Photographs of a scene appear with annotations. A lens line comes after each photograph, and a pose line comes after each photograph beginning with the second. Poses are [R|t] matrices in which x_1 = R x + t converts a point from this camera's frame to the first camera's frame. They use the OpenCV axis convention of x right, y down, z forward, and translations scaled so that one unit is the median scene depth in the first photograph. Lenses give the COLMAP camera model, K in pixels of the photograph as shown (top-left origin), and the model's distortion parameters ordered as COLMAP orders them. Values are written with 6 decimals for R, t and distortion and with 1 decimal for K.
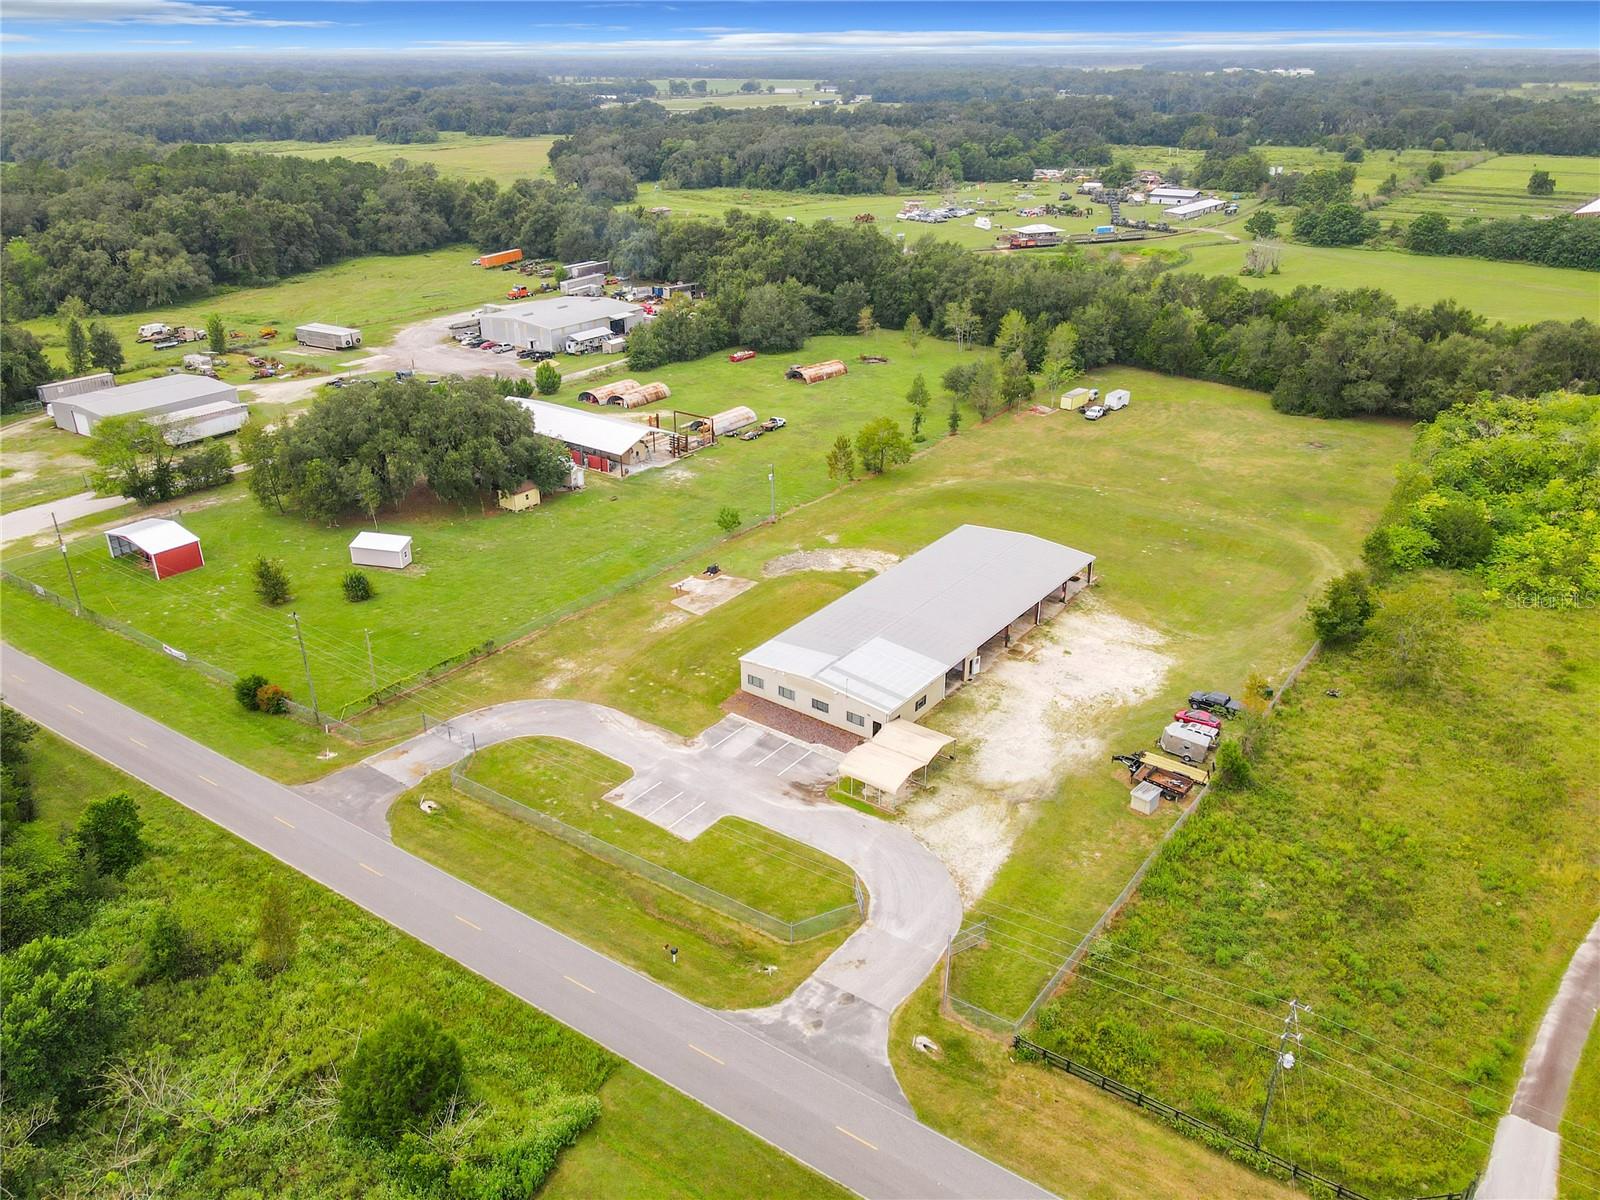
lens RADIAL K [[1165.2, 0, 797.2], [0, 1165.2, 599.4], [0, 0, 1]] dist [0.021731, 0.009790]
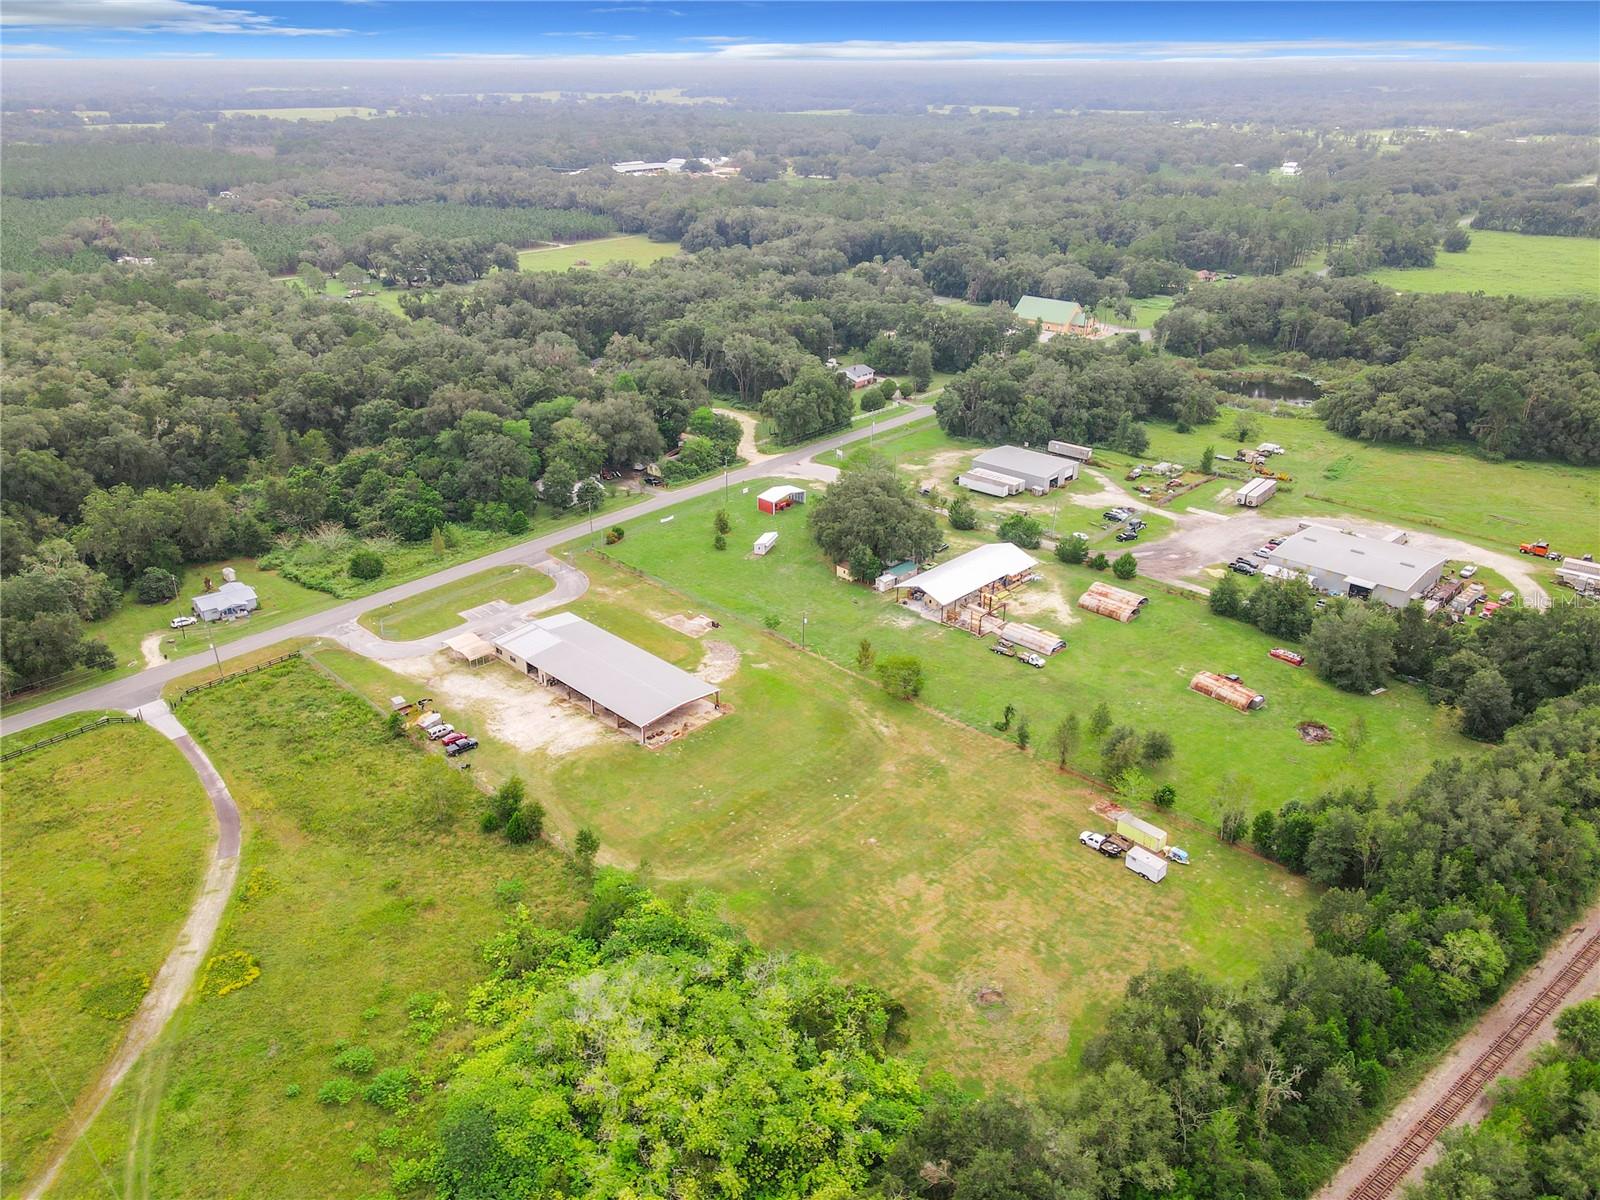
lens RADIAL K [[1170.6, 0, 787.8], [0, 1170.6, 596.4], [0, 0, 1]] dist [0.018224, 0.009723]
pose [[-0.134372, 0.420055, -0.897495, 1.165862], [-0.420420, 0.795987, 0.435491, -0.691667], [0.897325, 0.435843, 0.069641, 0.809136]]
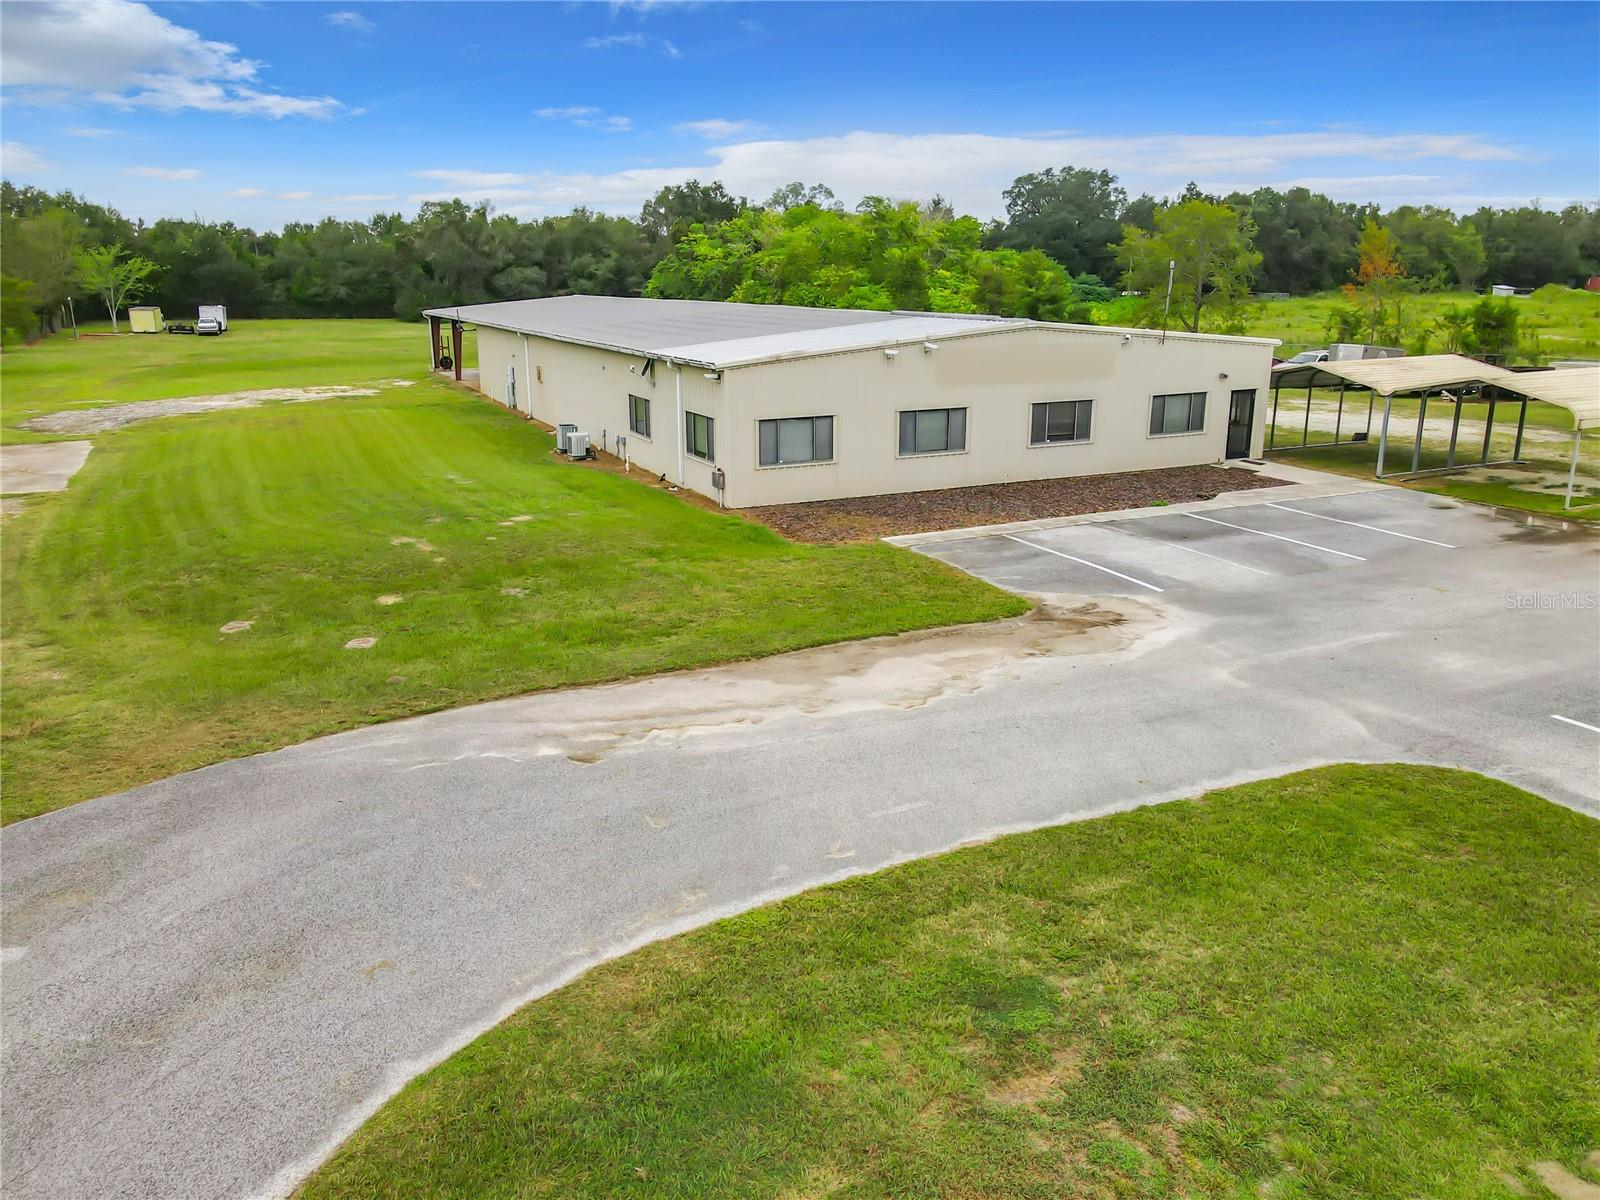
lens RADIAL K [[1161.2, 0, 781.9], [0, 1161.2, 596.7], [0, 0, 1]] dist [0.007471, 0.006867]
pose [[0.475939, -0.236651, 0.847041, -0.170473], [0.377675, 0.924787, 0.046163, 0.060066], [-0.794257, 0.297935, 0.529519, 0.599566]]
